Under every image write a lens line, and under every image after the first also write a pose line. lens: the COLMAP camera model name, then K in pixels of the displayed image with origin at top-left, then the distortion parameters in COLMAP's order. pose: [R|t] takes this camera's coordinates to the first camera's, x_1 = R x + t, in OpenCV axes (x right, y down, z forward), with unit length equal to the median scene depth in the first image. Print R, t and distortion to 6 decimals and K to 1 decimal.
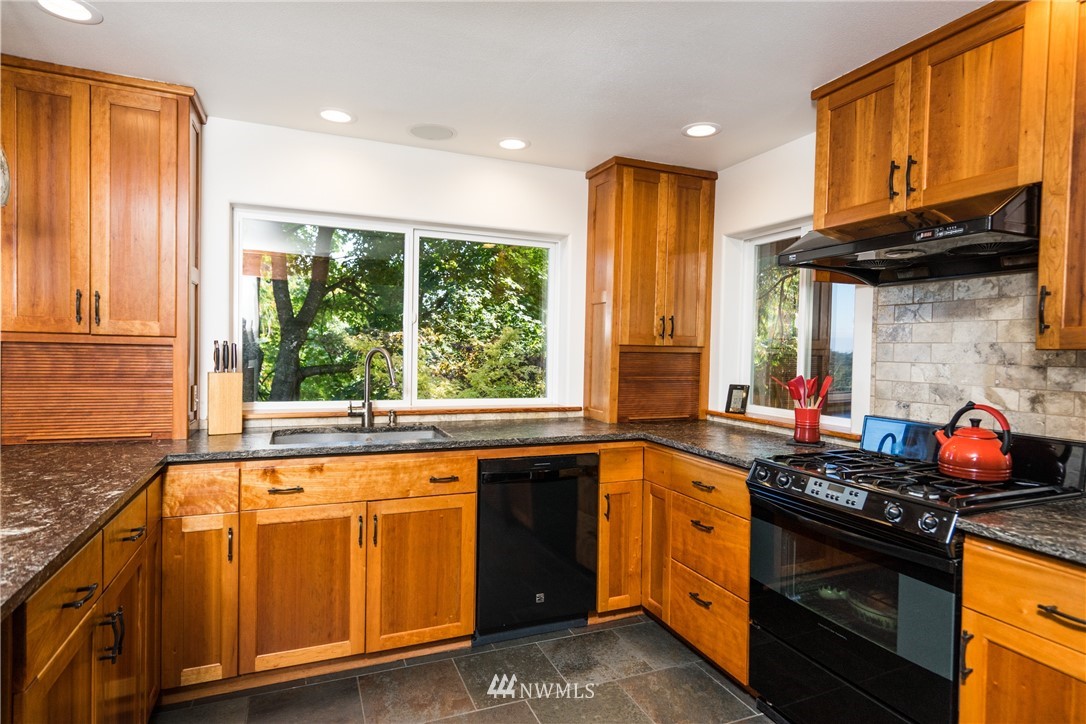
lens RADIAL K [[585.0, 0, 543.0], [0, 585.0, 362.0], [0, 0, 1]] dist [0.004691, 0.000631]
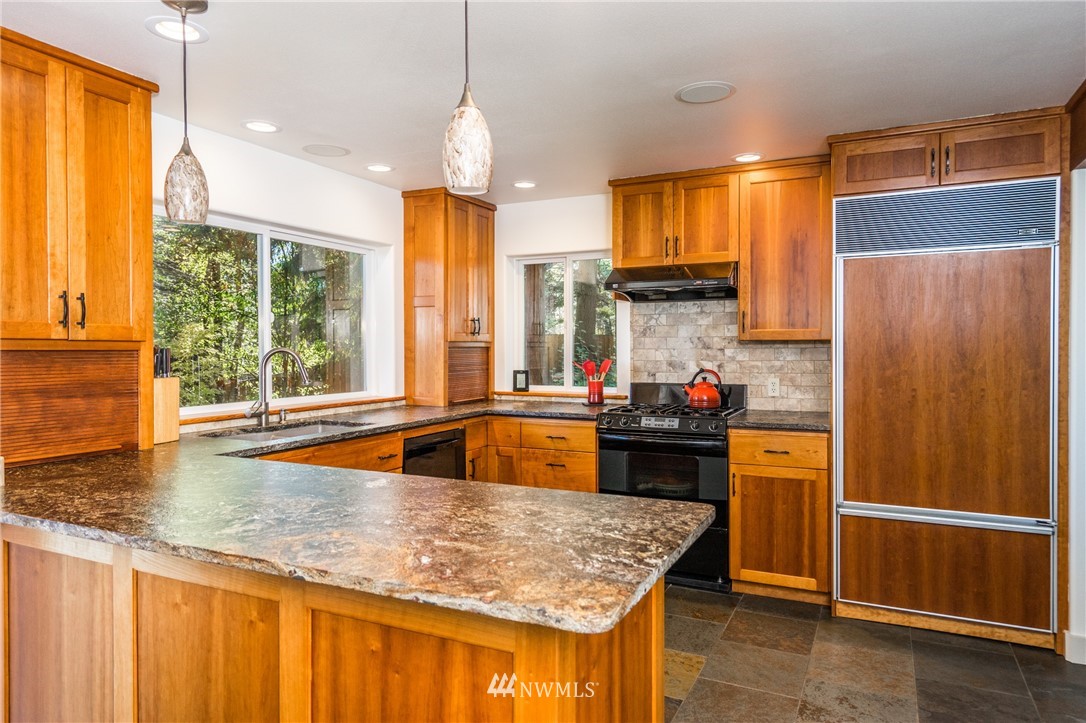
lens RADIAL K [[678.1, 0, 536.3], [0, 678.1, 350.5], [0, 0, 1]] dist [0.002782, 0.004104]
pose [[0.759593, -0.026035, 0.649877, -0.897832], [0.033137, 0.999450, 0.001308, -0.008417], [-0.649554, 0.020541, 0.760038, -0.263776]]
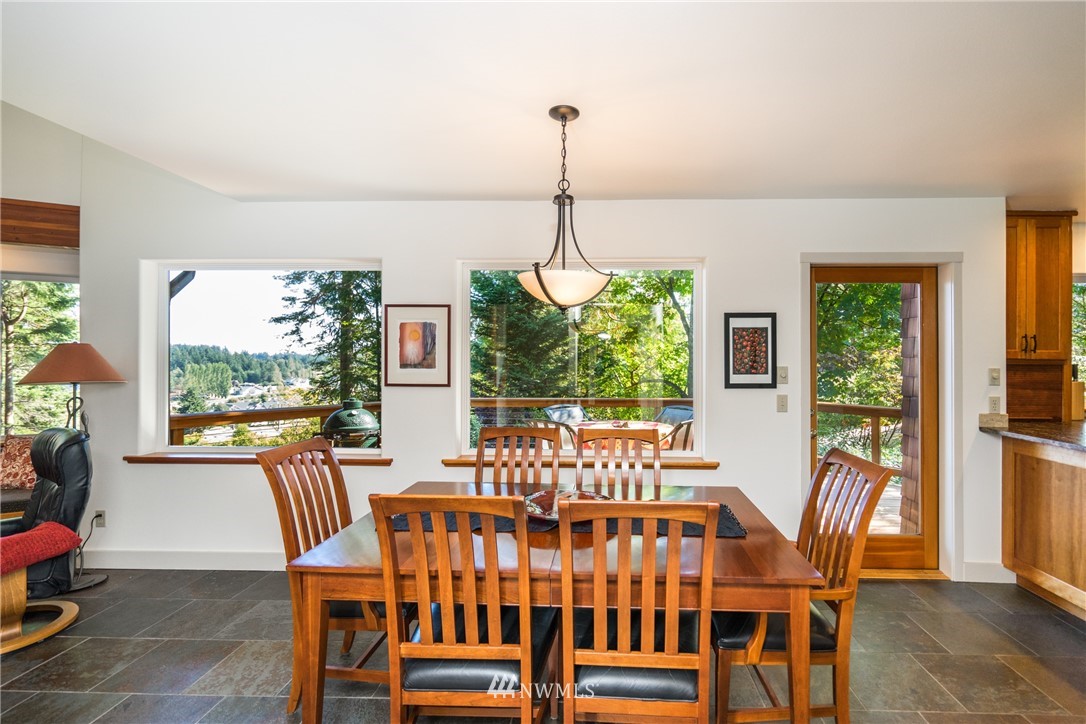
lens RADIAL K [[502.3, 0, 590.1], [0, 502.3, 361.6], [0, 0, 1]] dist [-0.001394, -0.000398]
pose [[0.913075, -0.018976, -0.407350, -1.306384], [0.005321, 0.999386, -0.034628, 0.003349], [0.407757, 0.029451, 0.912615, -0.843663]]
